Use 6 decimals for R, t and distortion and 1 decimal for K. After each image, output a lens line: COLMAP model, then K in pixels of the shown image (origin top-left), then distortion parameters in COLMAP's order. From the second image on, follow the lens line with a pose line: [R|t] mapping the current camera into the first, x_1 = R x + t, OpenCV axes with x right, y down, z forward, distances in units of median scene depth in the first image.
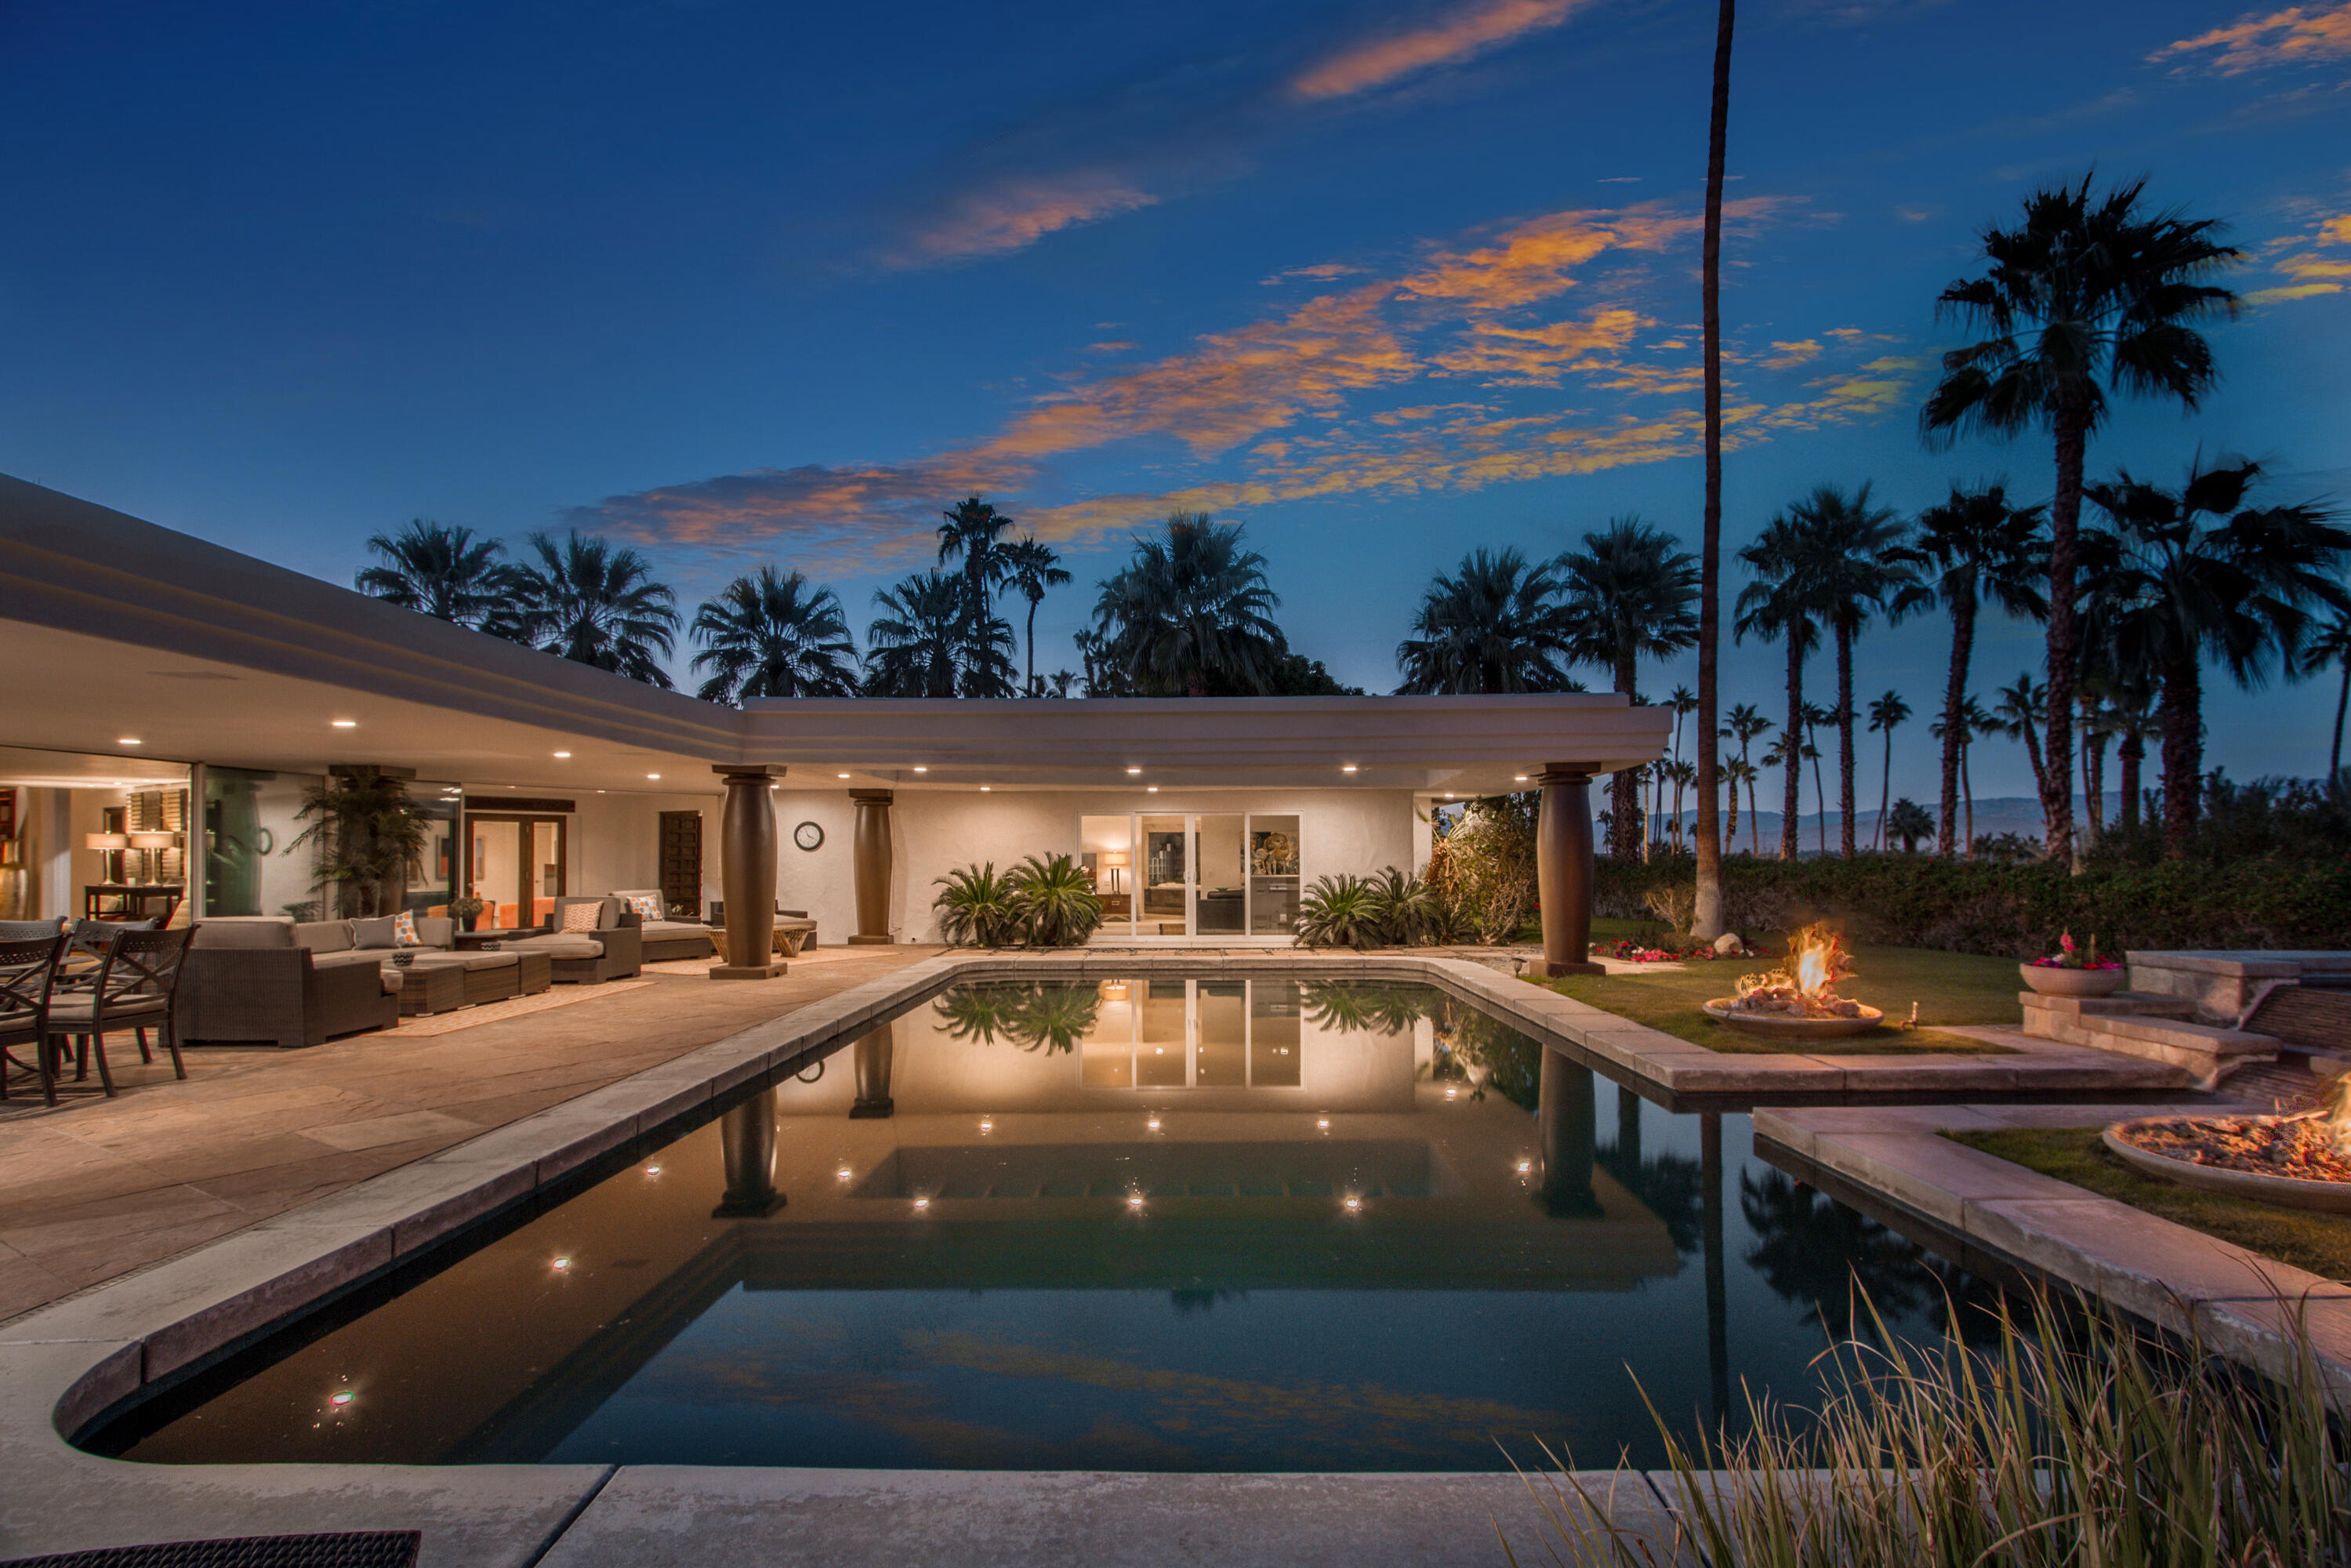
lens RADIAL K [[1103.8, 0, 1141.6], [0, 1103.8, 847.0], [0, 0, 1]] dist [-0.000722, -0.000198]
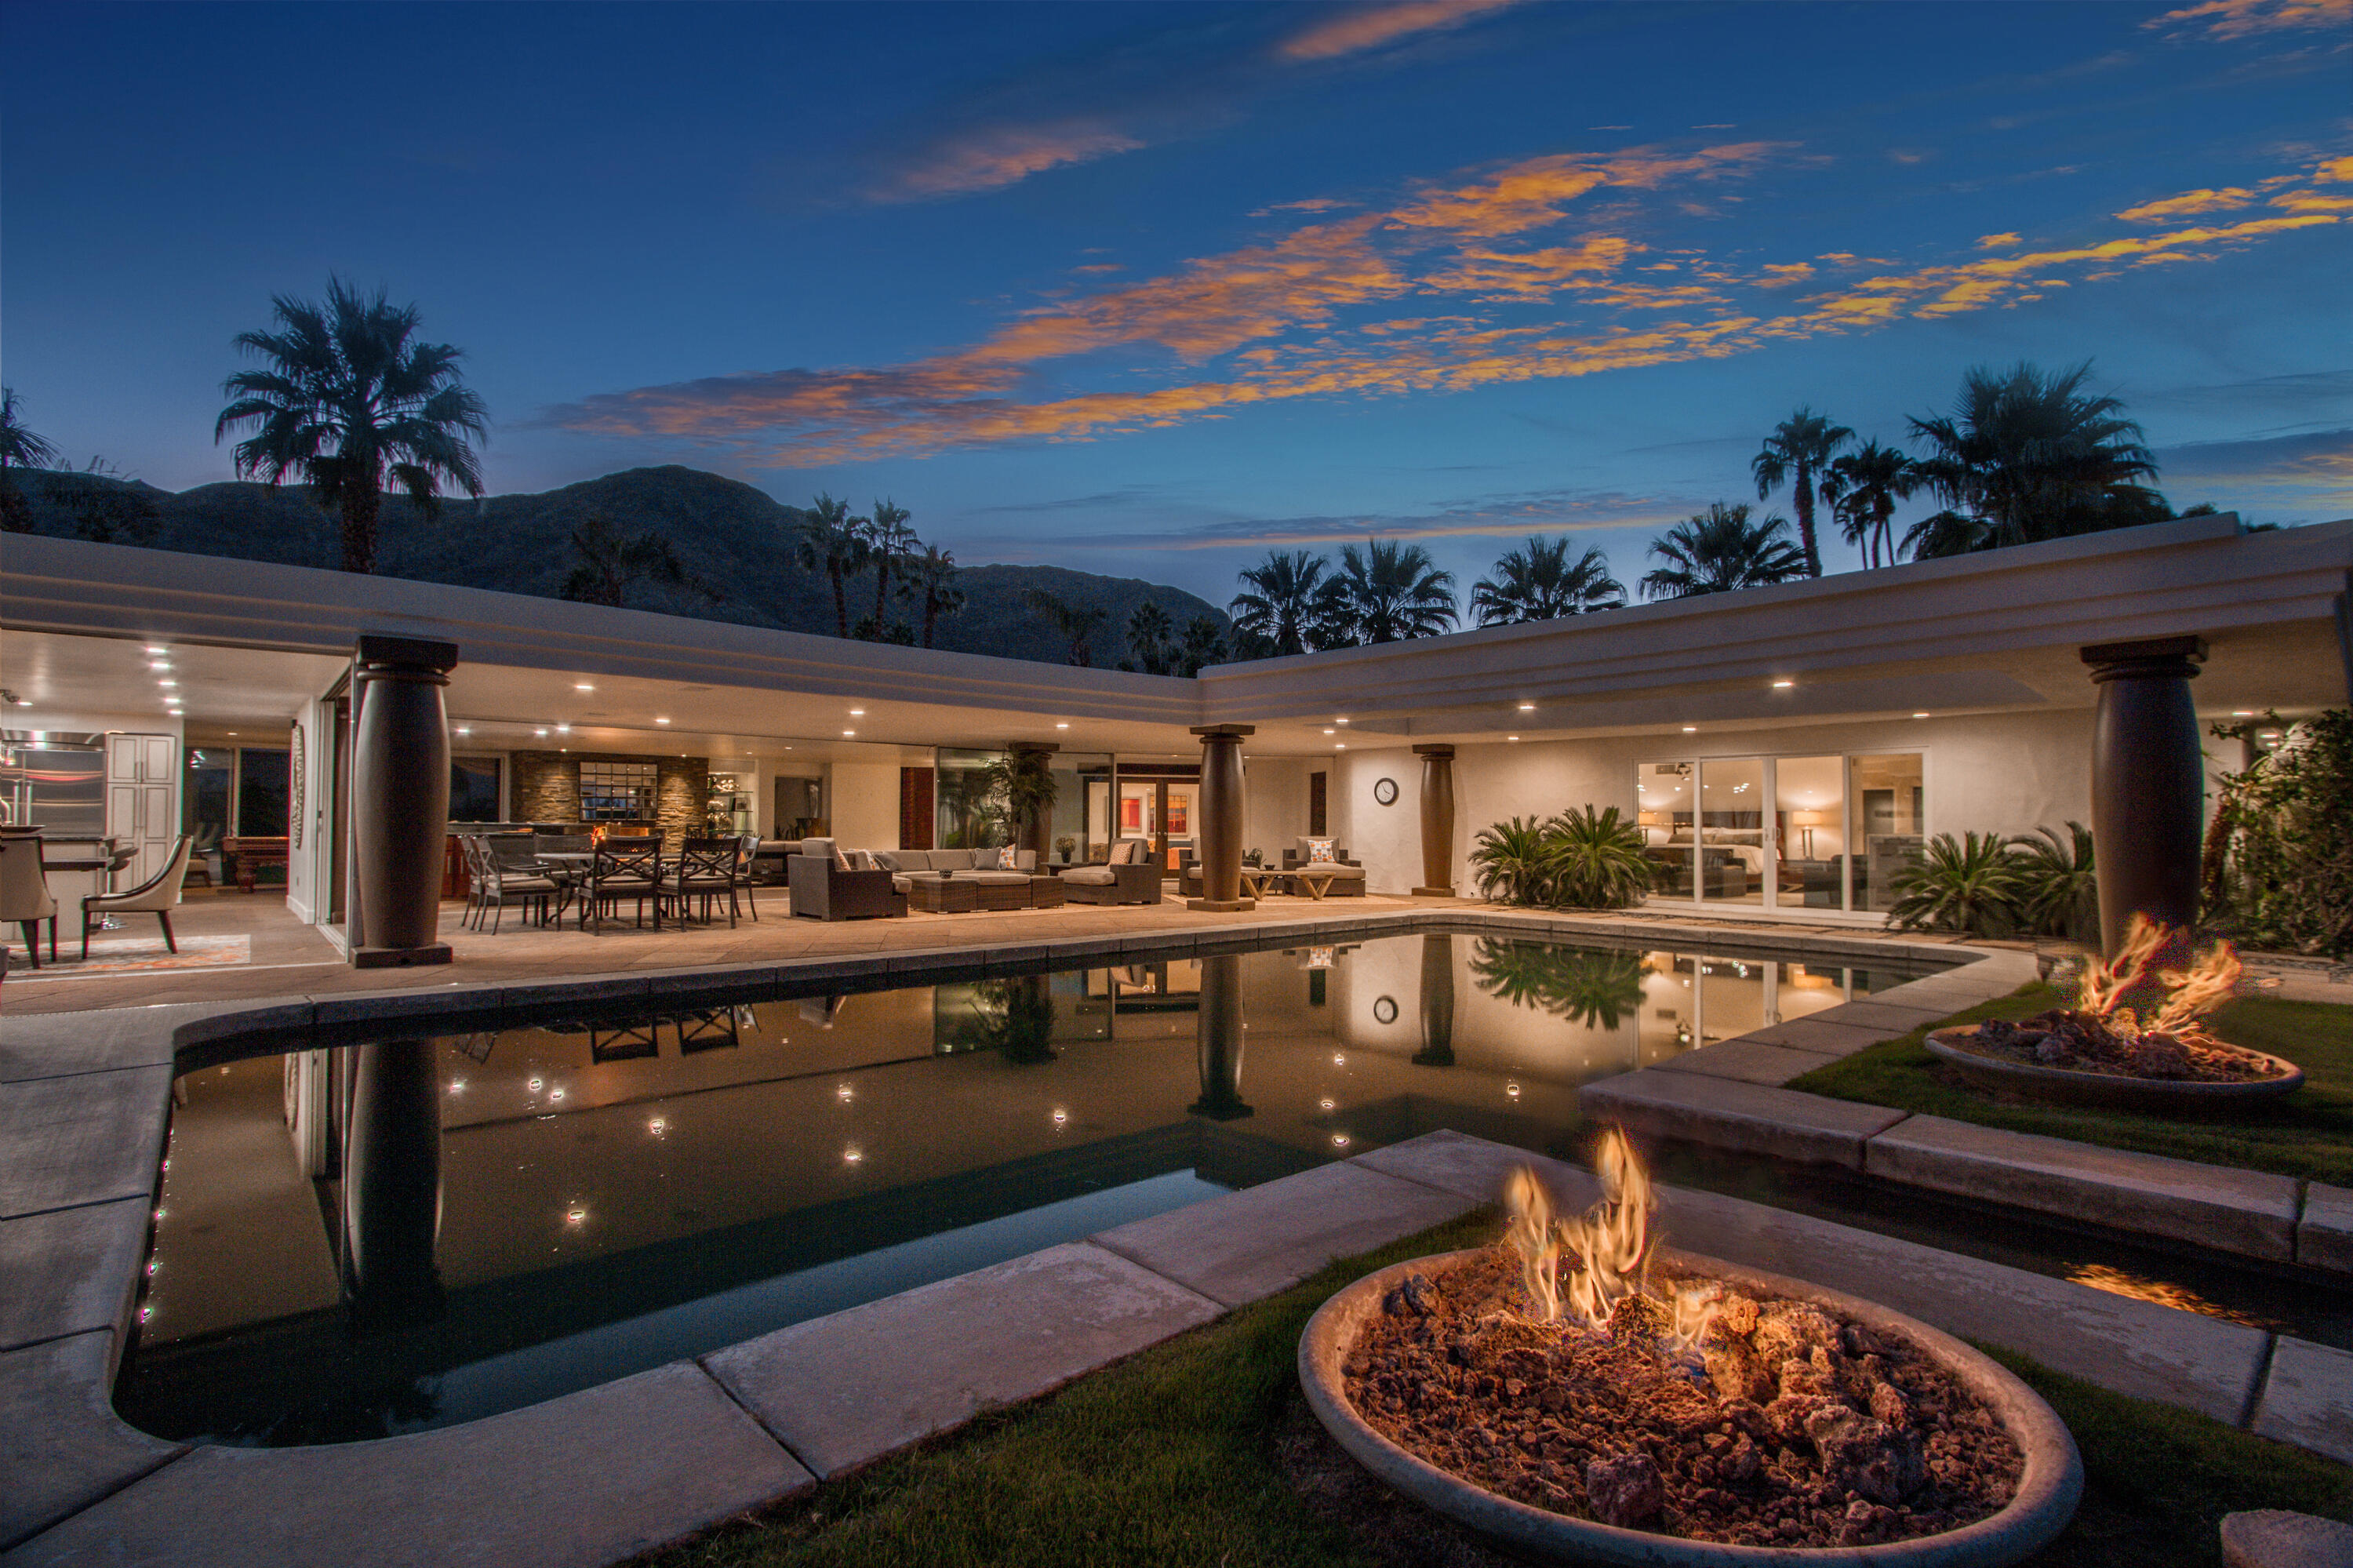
lens RADIAL K [[1082.4, 0, 1174.6], [0, 1082.4, 806.5], [0, 0, 1]] dist [-0.019677, 0.000724]
pose [[0.691187, -0.006349, -0.722648, 0.314455], [-0.001937, 0.999942, -0.010638, 0.015927], [0.722674, 0.008752, 0.691134, 0.135935]]
